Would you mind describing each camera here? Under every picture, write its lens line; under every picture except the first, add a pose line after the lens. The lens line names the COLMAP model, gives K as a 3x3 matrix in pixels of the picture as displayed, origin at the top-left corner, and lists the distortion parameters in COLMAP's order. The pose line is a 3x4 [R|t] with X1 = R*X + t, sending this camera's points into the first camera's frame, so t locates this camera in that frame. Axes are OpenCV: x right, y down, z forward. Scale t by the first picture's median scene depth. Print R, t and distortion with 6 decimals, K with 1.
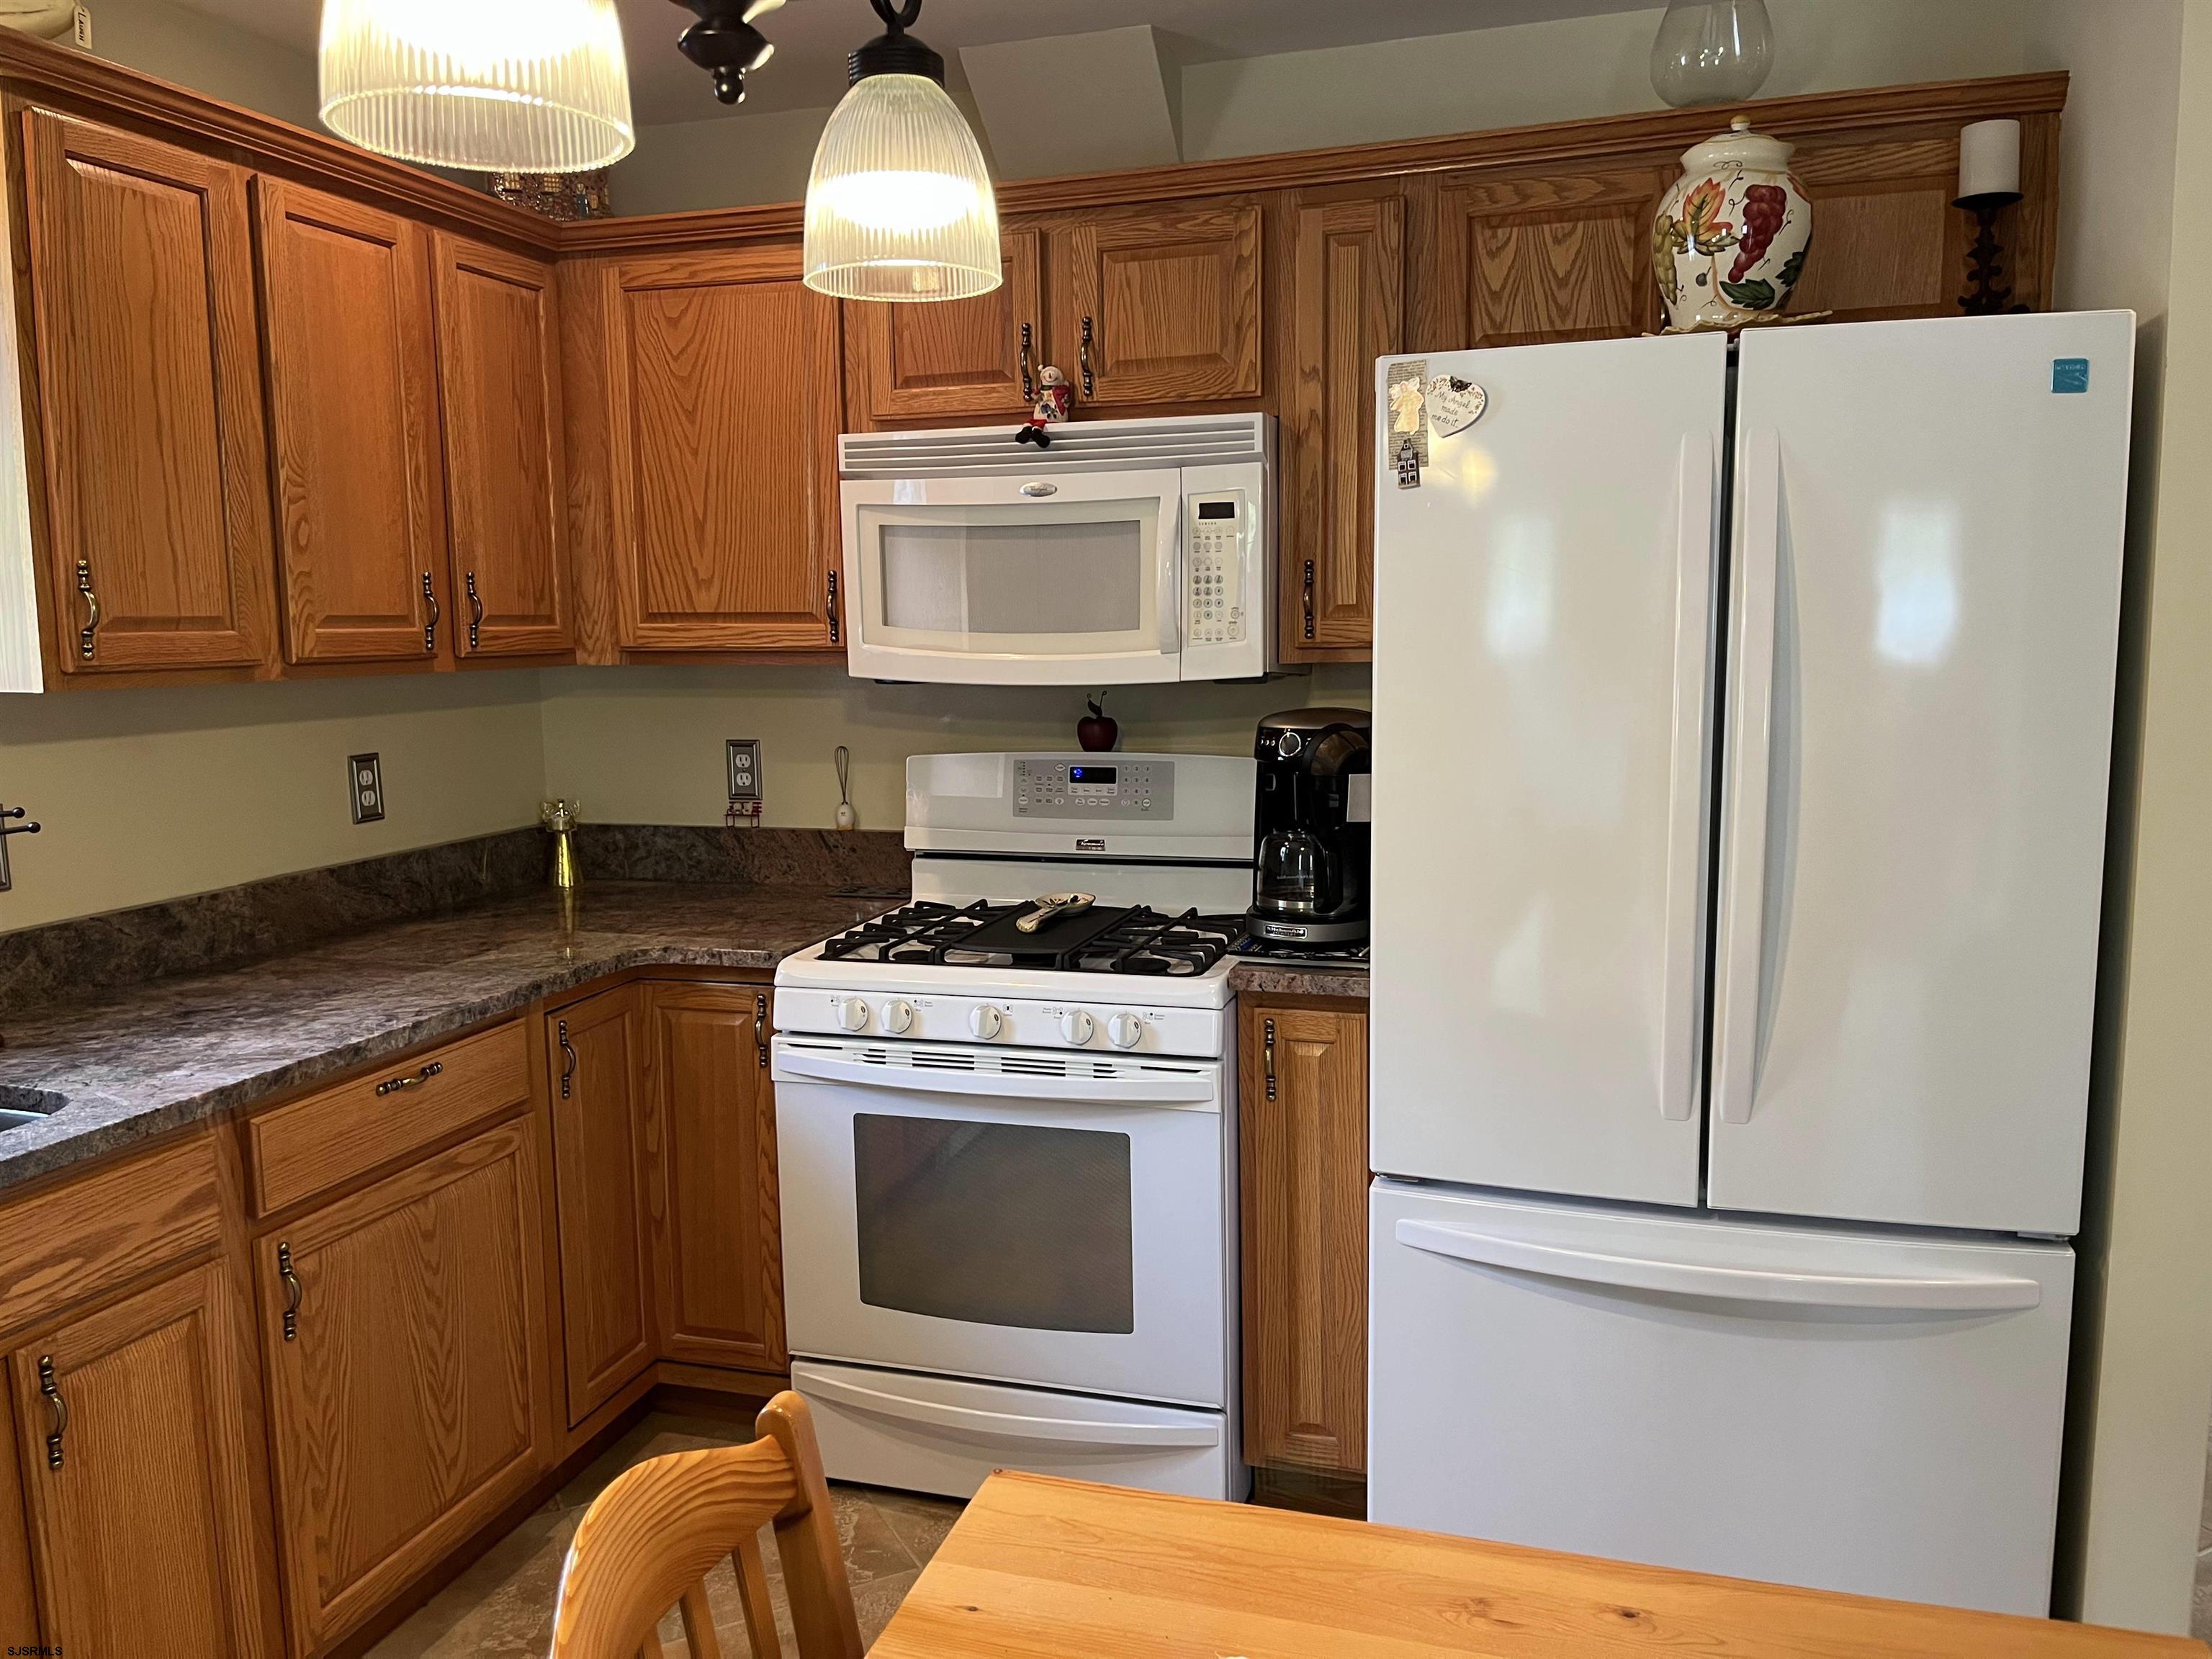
lens RADIAL K [[1673.7, 0, 1095.2], [0, 1673.7, 836.1], [0, 0, 1]] dist [0.063655, -0.091555]
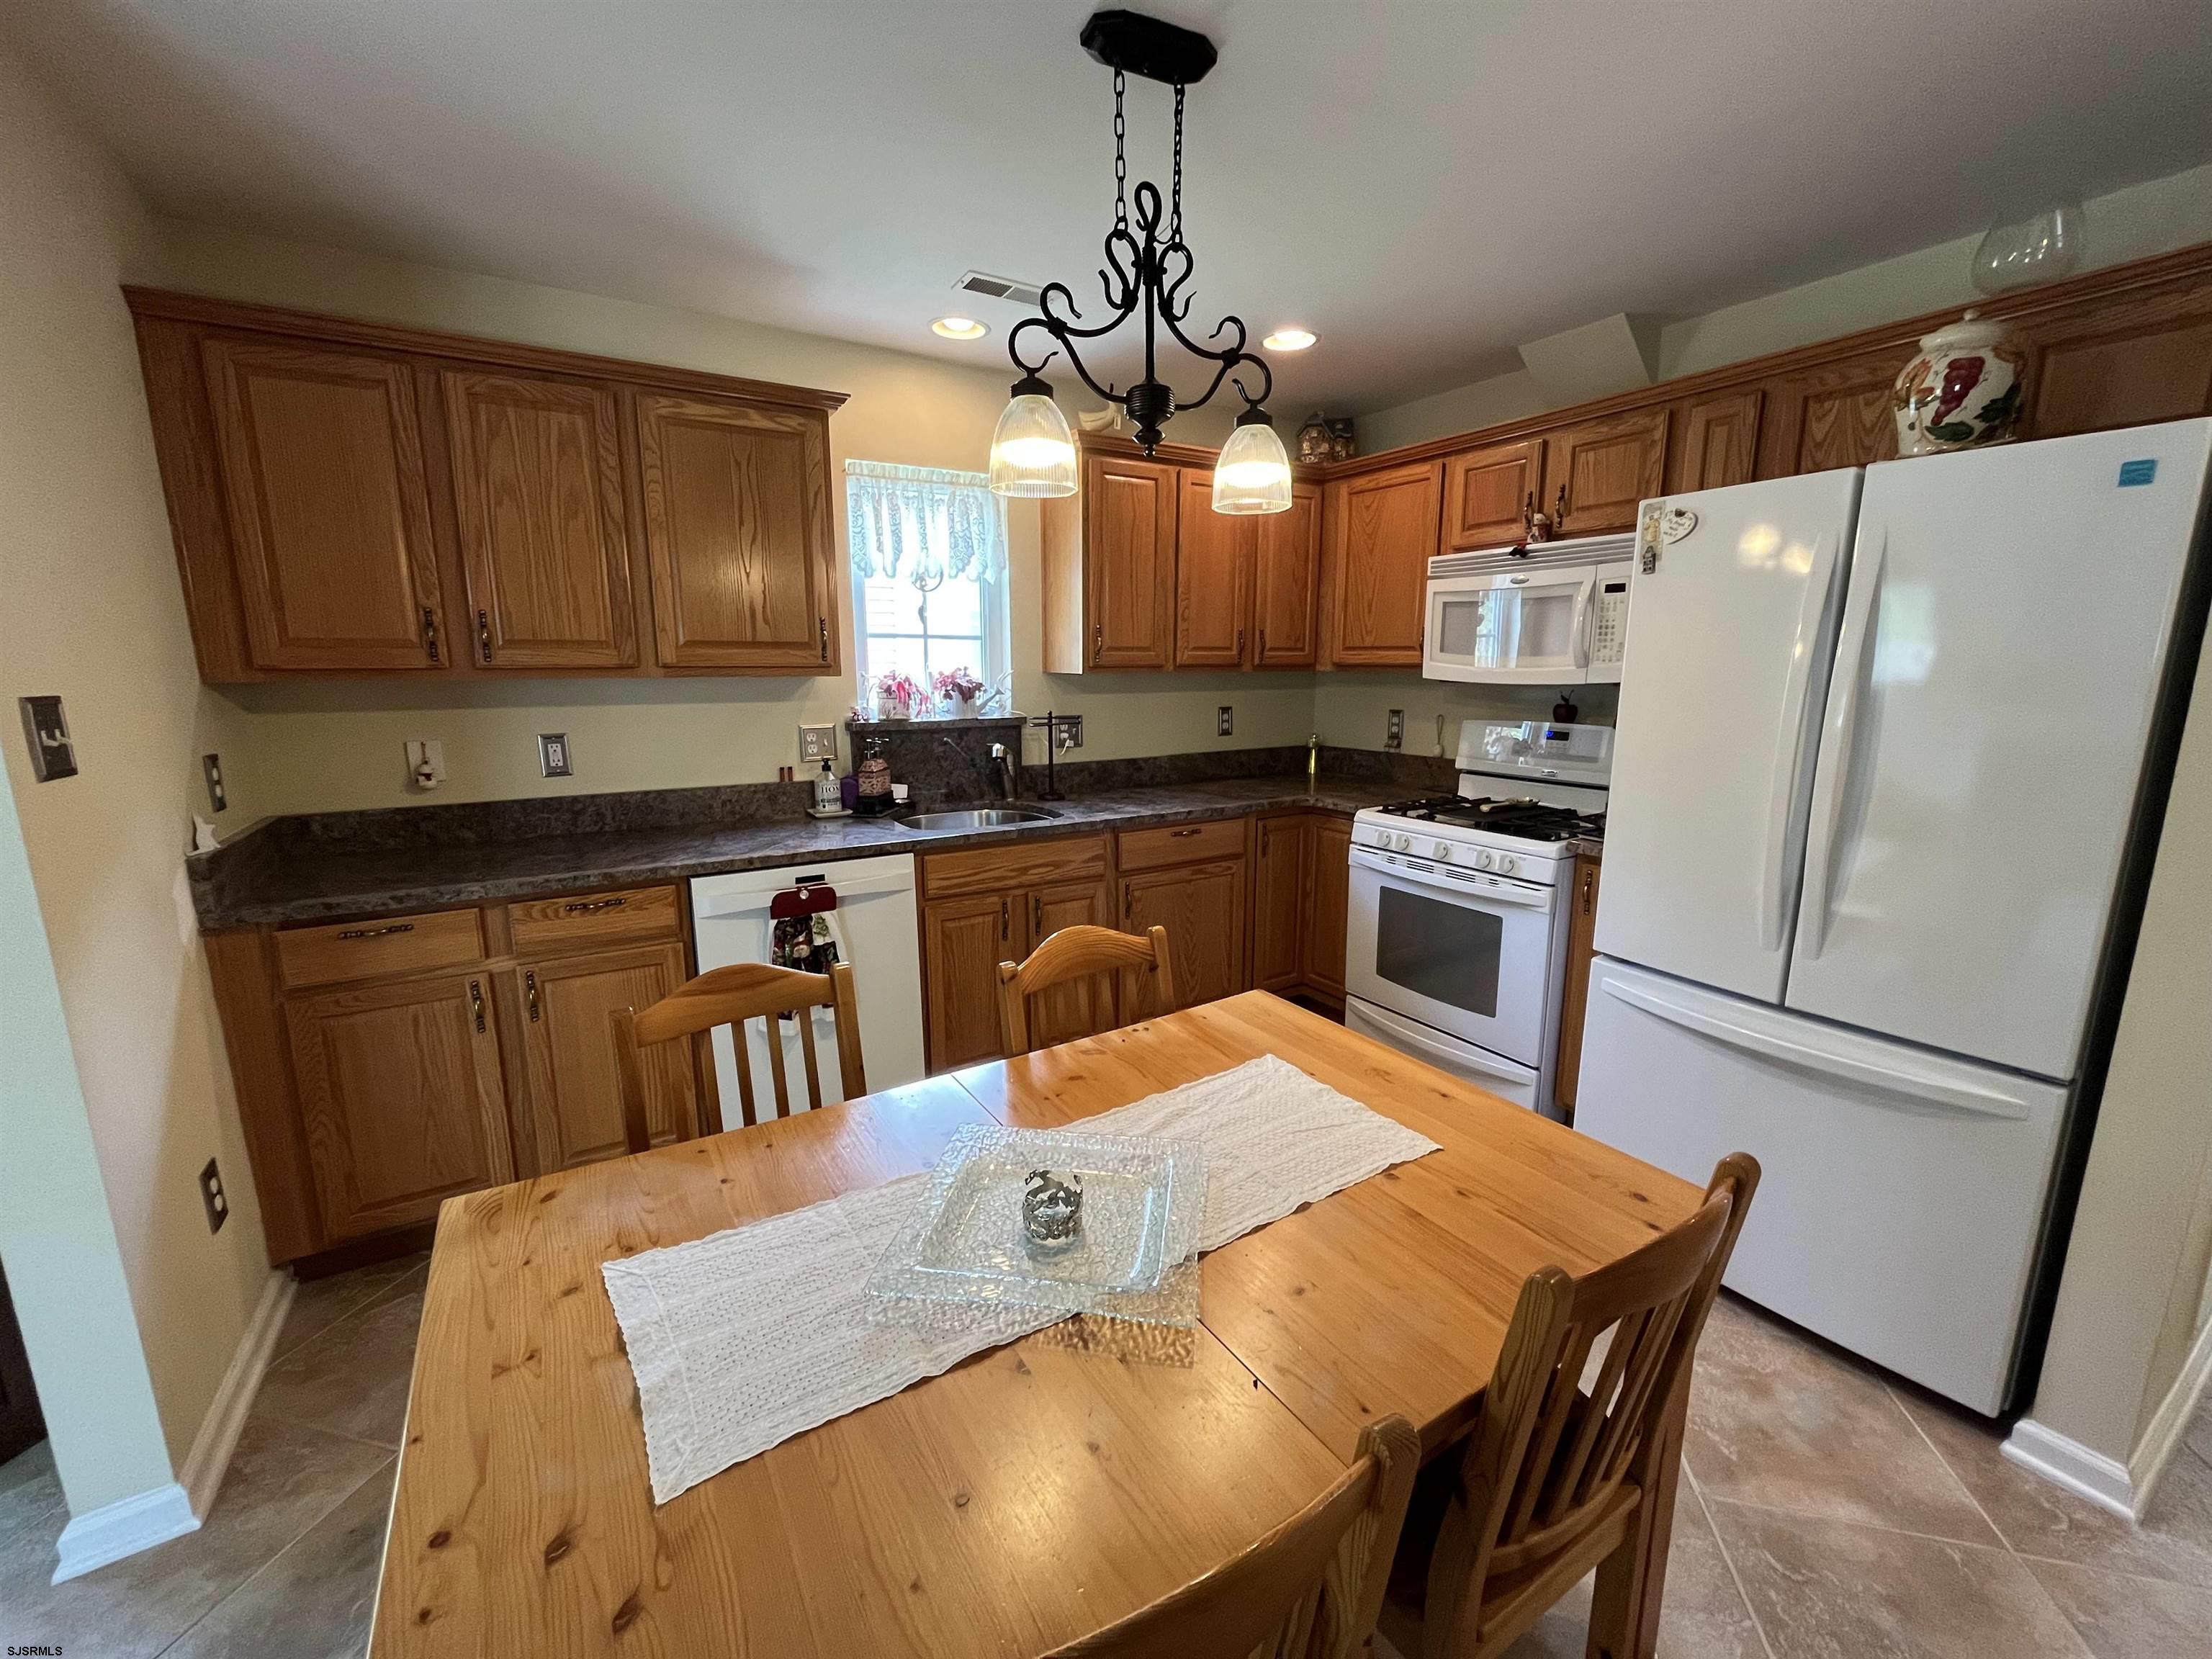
lens RADIAL K [[891.4, 0, 1103.6], [0, 891.4, 828.0], [0, 0, 1]] dist [-0.001296, -0.000237]
pose [[0.755866, 0.132601, -0.641158, 0.309635], [-0.092591, 0.991083, 0.095815, 0.018879], [0.648146, -0.013057, 0.761404, -0.079736]]
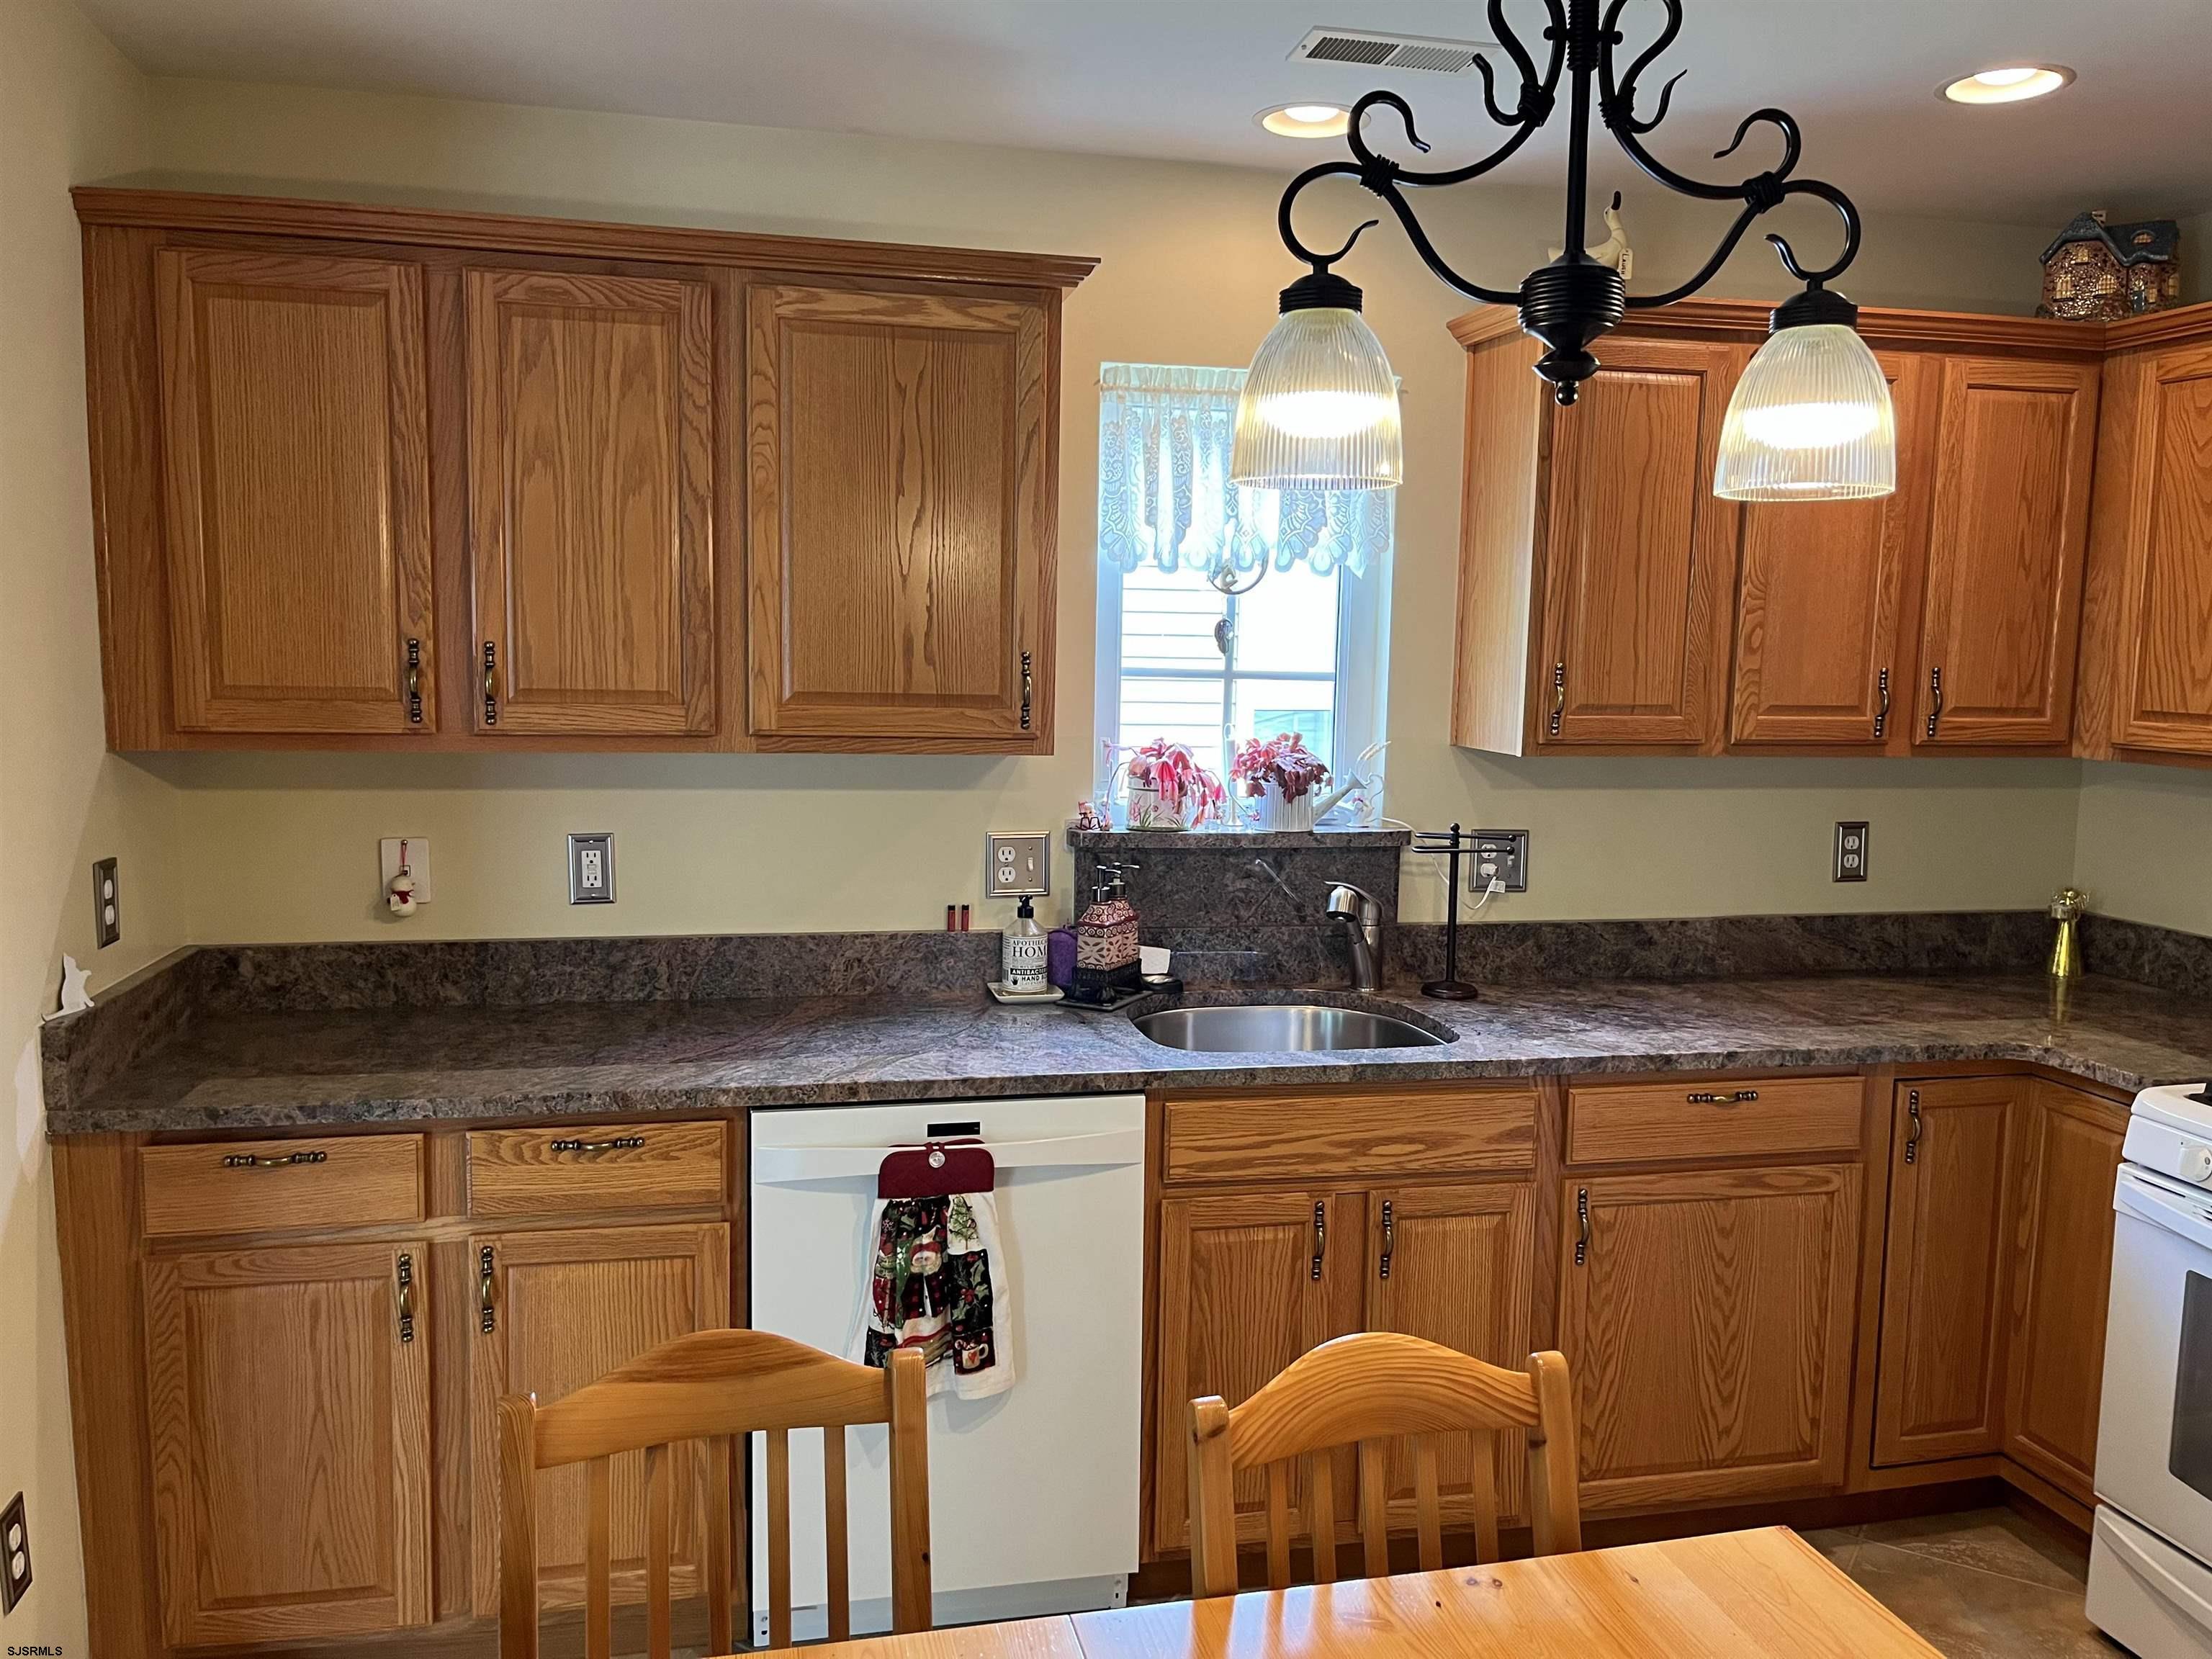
lens RADIAL K [[1677.6, 0, 1102.6], [0, 1677.6, 835.9], [0, 0, 1]] dist [0.068108, -0.087669]
pose [[0.499043, 0.121369, -0.858036, 0.337576], [-0.136239, 0.988819, 0.060629, -0.046452], [0.855801, 0.086641, 0.509999, -0.004680]]
